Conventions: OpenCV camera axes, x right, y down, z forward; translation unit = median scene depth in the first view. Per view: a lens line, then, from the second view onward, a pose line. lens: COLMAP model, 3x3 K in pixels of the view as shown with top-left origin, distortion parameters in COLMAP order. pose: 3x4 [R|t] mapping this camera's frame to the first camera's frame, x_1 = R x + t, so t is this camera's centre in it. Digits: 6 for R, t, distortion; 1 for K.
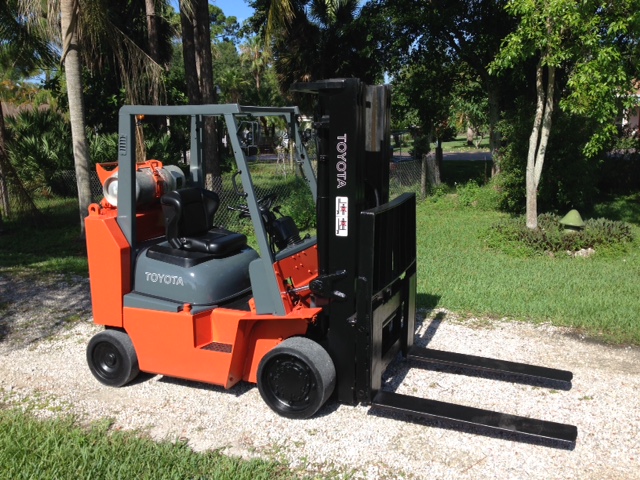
lens RADIAL K [[587.7, 0, 316.6], [0, 587.7, 239.9], [0, 0, 1]] dist [0.009250, 0.000000]
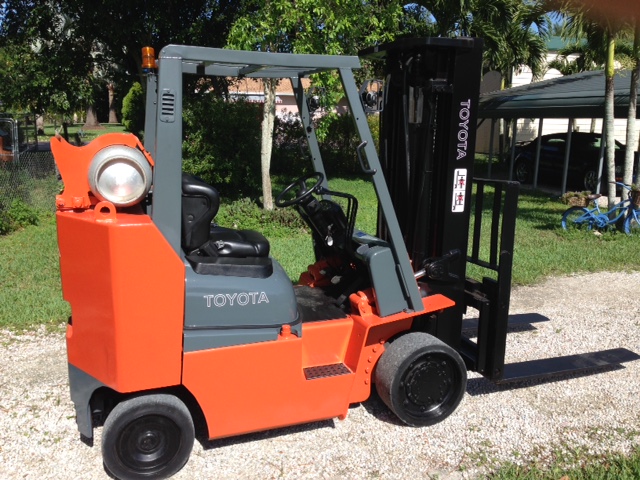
lens RADIAL K [[587.7, 0, 317.6], [0, 587.7, 240.5], [0, 0, 1]] dist [0.009250, 0.000000]
pose [[0.739111, -0.117977, 0.663171, -0.740848], [0.109755, 0.992478, 0.054236, -0.036229], [-0.664581, 0.032700, 0.746500, 0.463745]]
